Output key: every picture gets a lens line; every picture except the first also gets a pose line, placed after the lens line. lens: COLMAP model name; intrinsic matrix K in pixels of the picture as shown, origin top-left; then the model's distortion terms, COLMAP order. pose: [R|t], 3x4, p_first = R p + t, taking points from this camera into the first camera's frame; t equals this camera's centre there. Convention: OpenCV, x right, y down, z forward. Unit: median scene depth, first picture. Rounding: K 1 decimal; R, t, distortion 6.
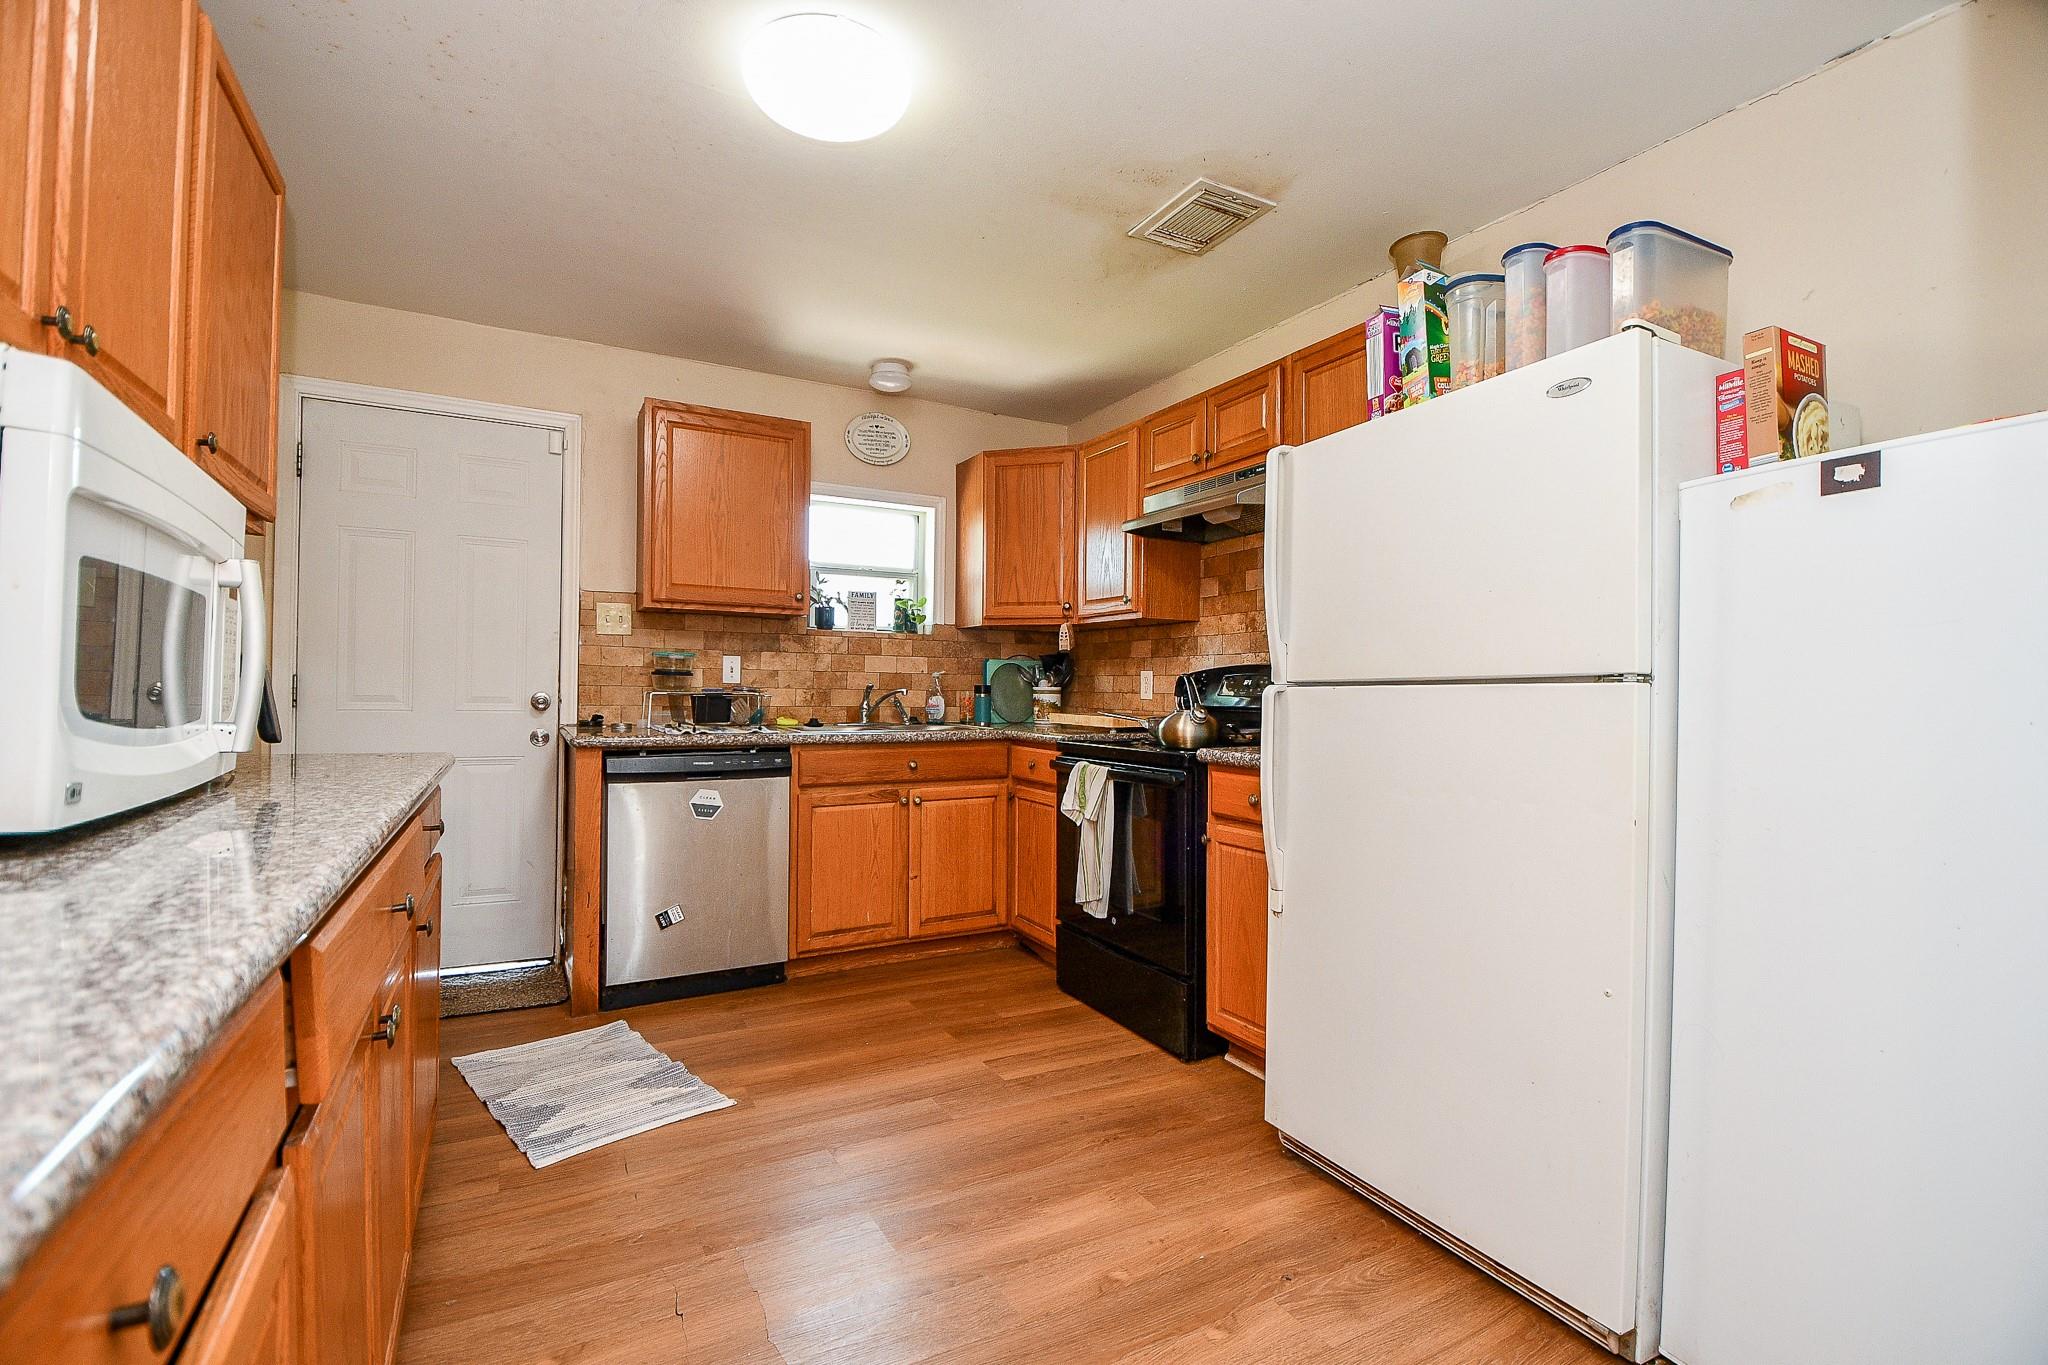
lens RADIAL K [[910.8, 0, 1026.7], [0, 910.8, 690.5], [0, 0, 1]] dist [0.019674, -0.000285]
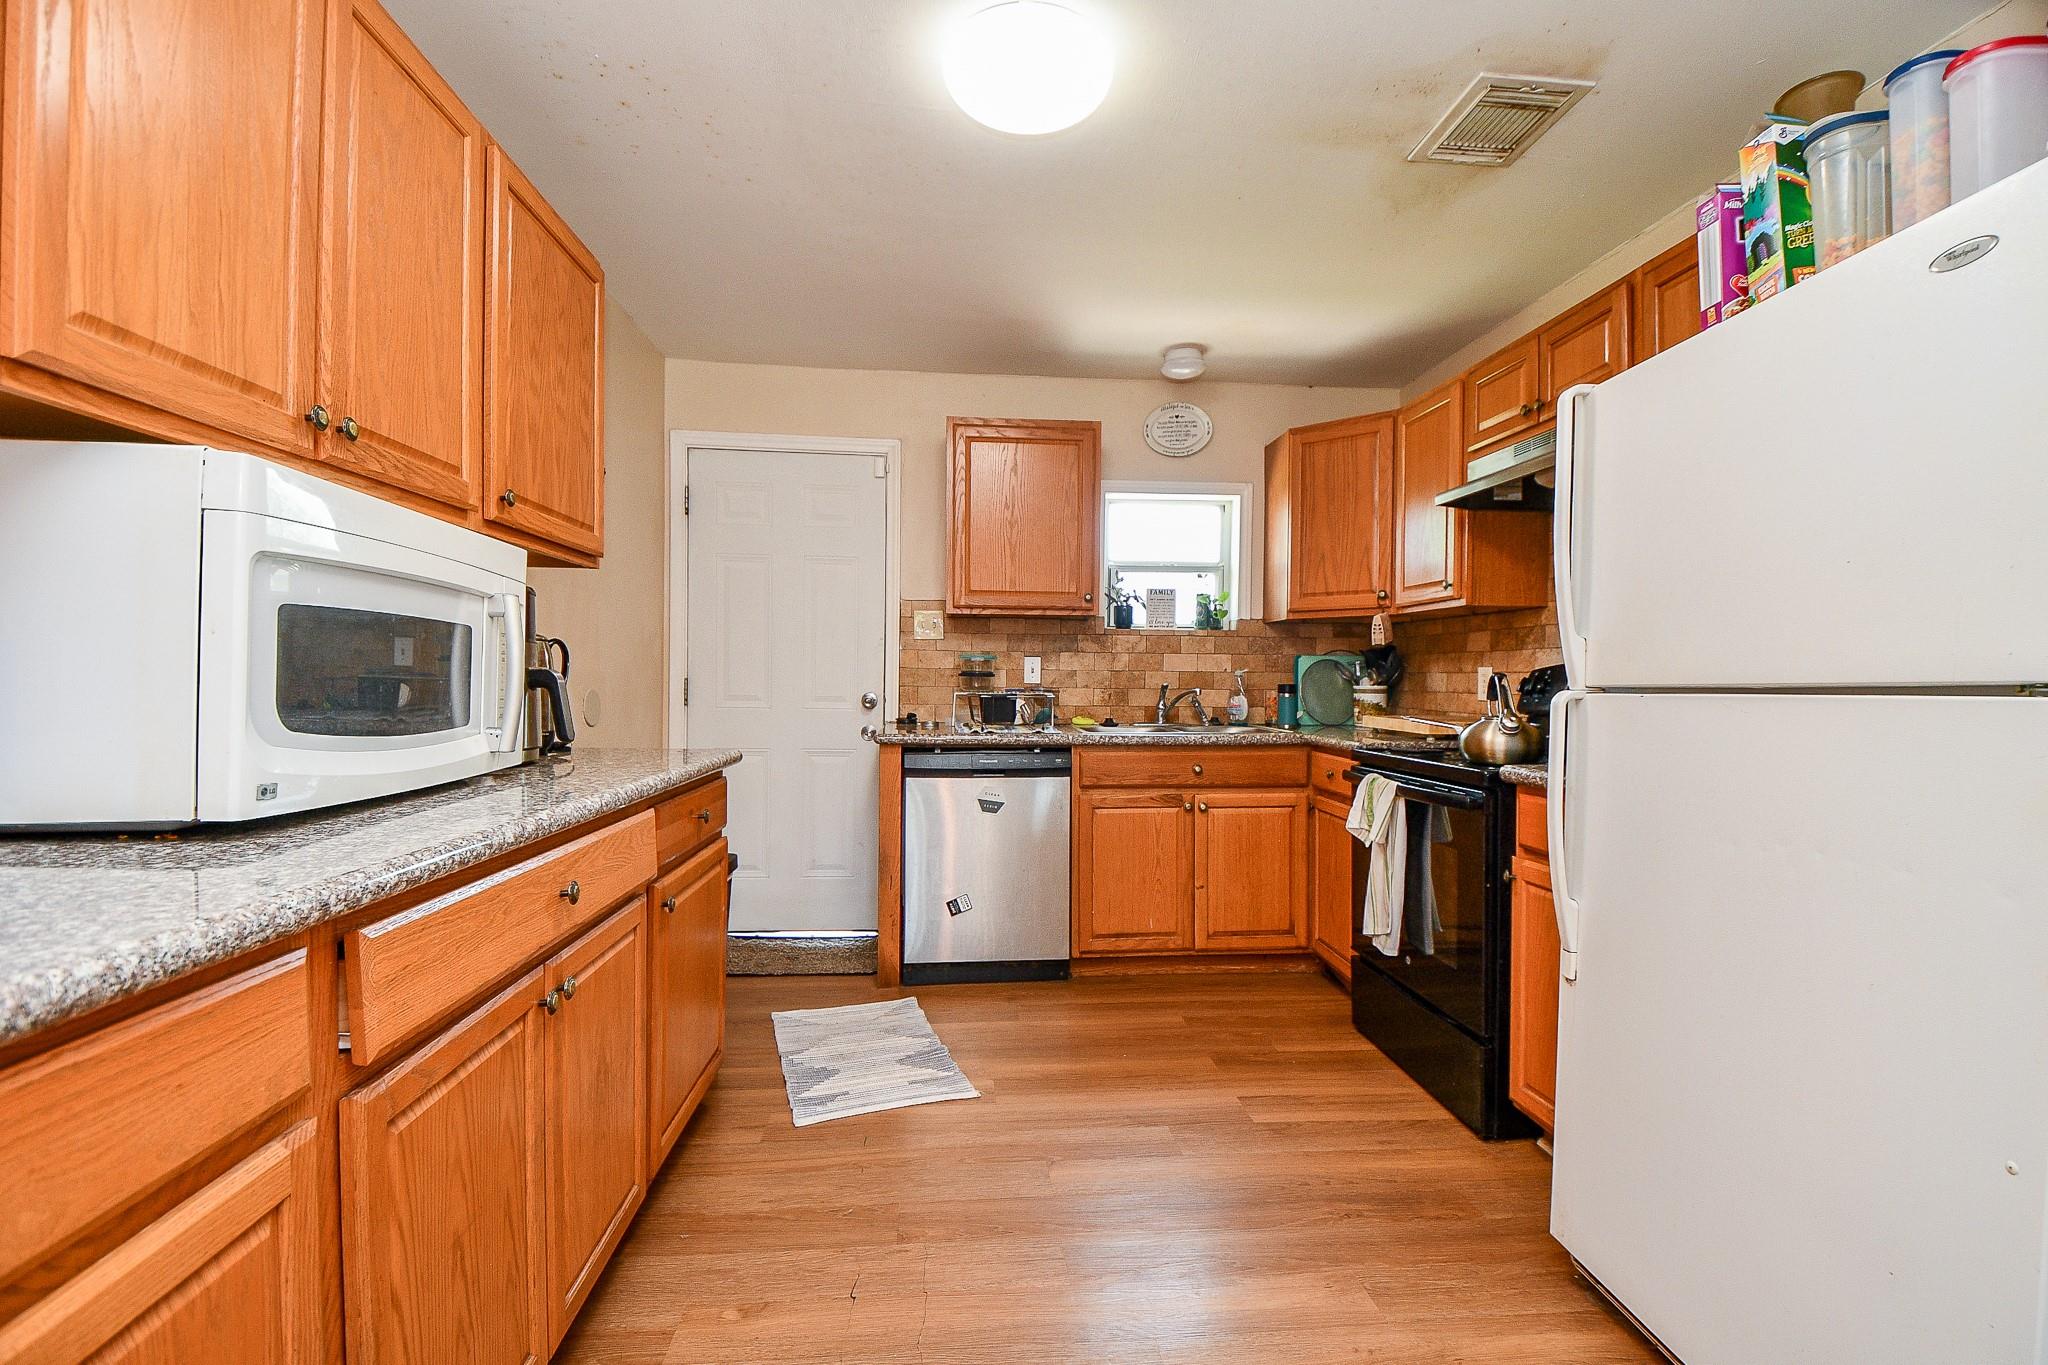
lens RADIAL K [[919.6, 0, 1031.1], [0, 919.6, 690.6], [0, 0, 1]] dist [0.020798, -0.023900]
pose [[0.915752, 0.000513, -0.401745, 0.100230], [0.002973, 0.999963, 0.008053, -0.008618], [0.401734, -0.008569, 0.915716, 0.049297]]
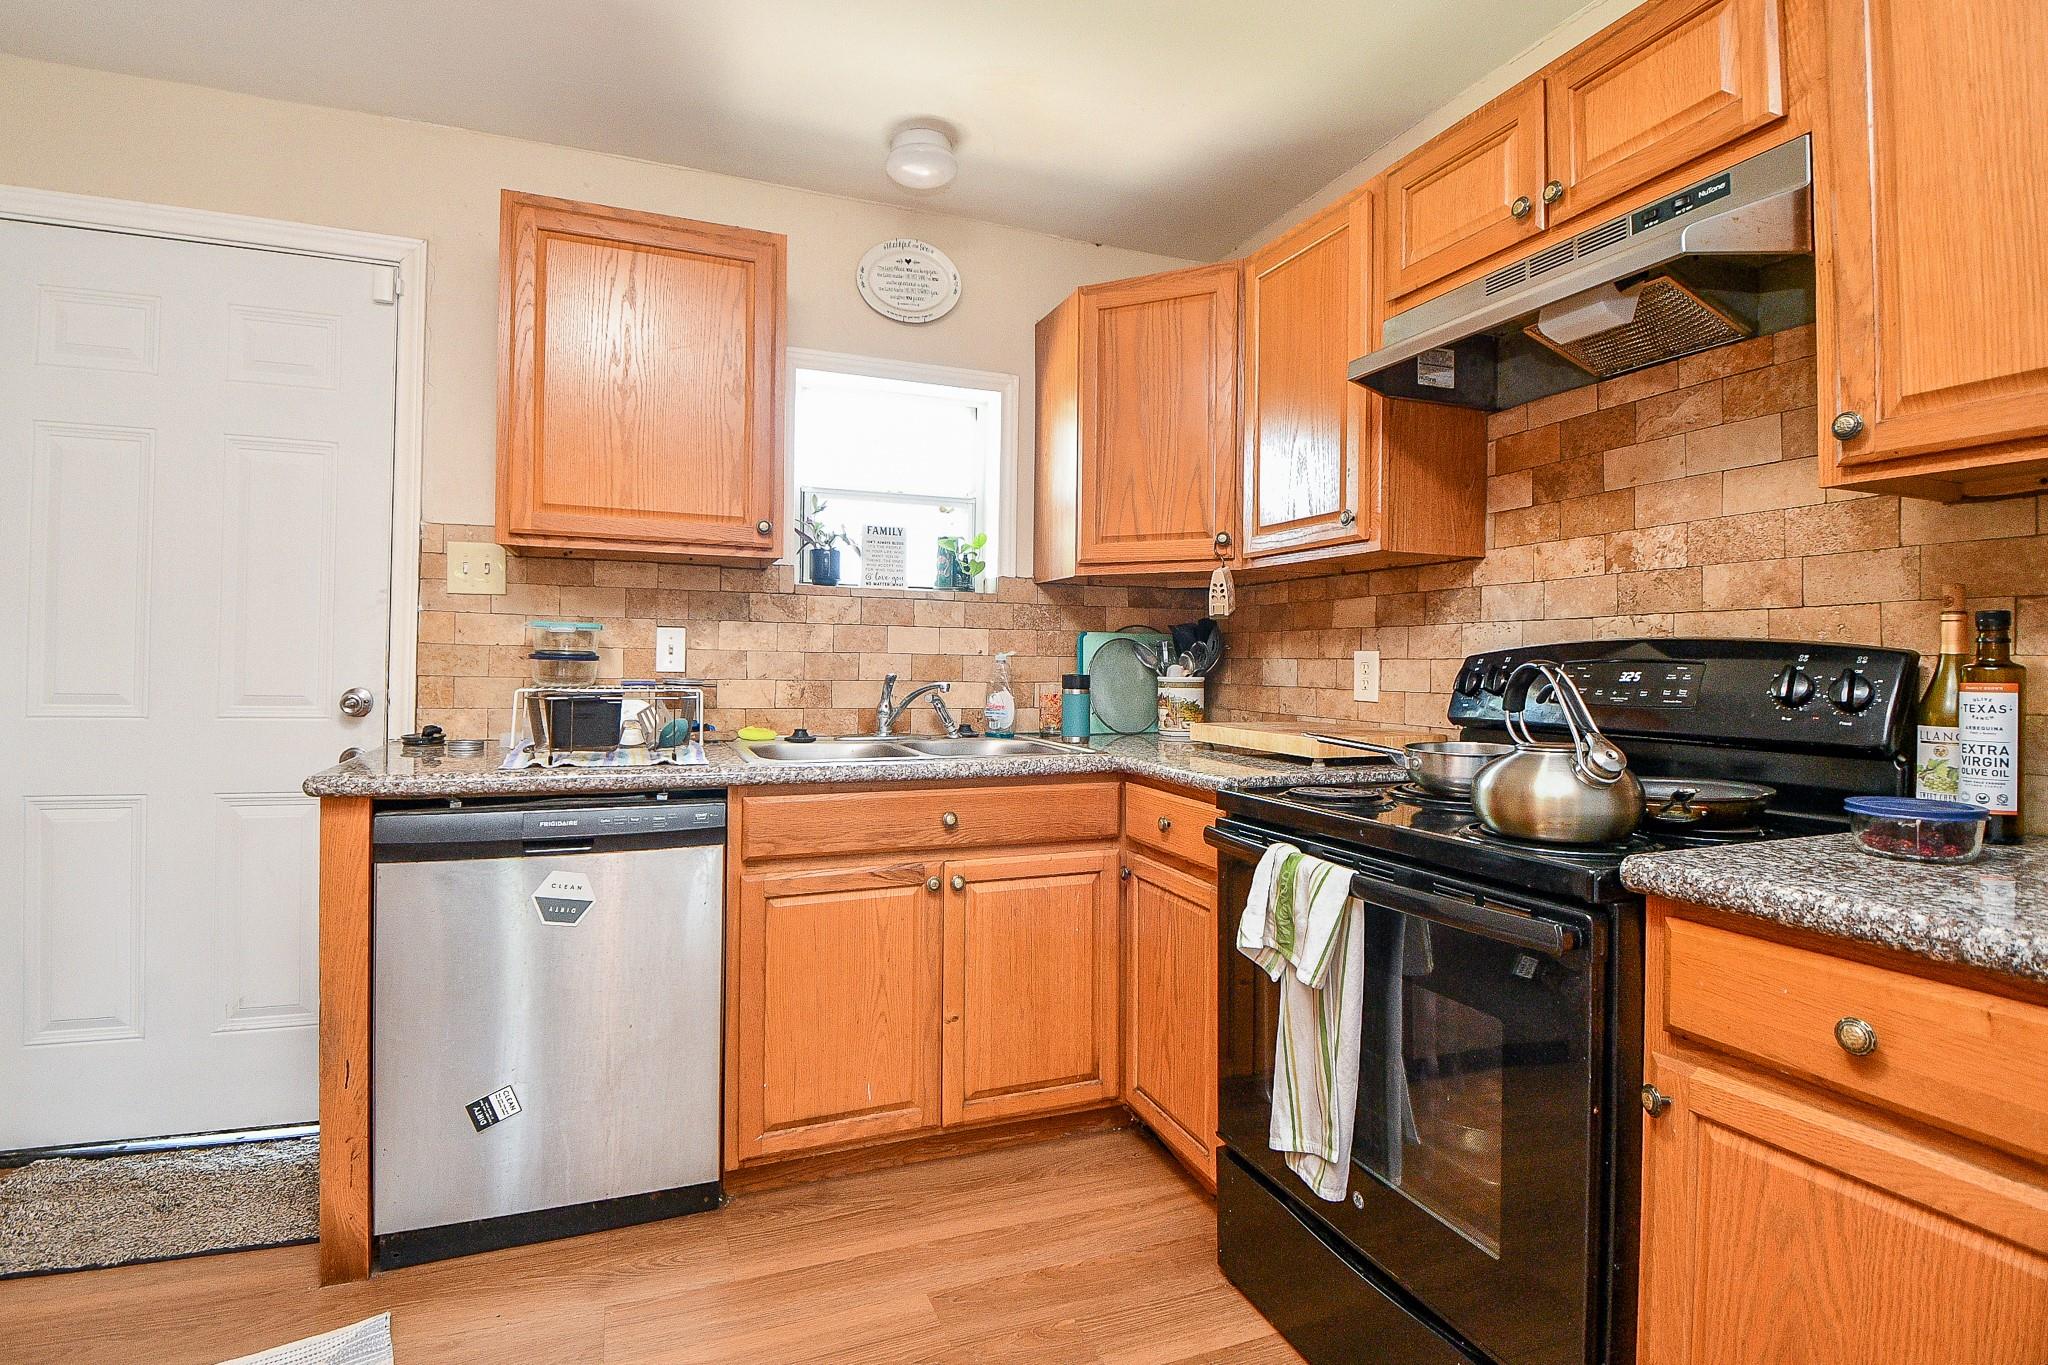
lens RADIAL K [[948.8, 0, 990.1], [0, 948.8, 661.5], [0, 0, 1]] dist [0.023959, -0.031090]
pose [[0.989385, 0.000641, -0.145319, -0.015128], [-0.001463, 0.999984, -0.005553, -0.012494], [0.145313, 0.005707, 0.989369, 0.418277]]
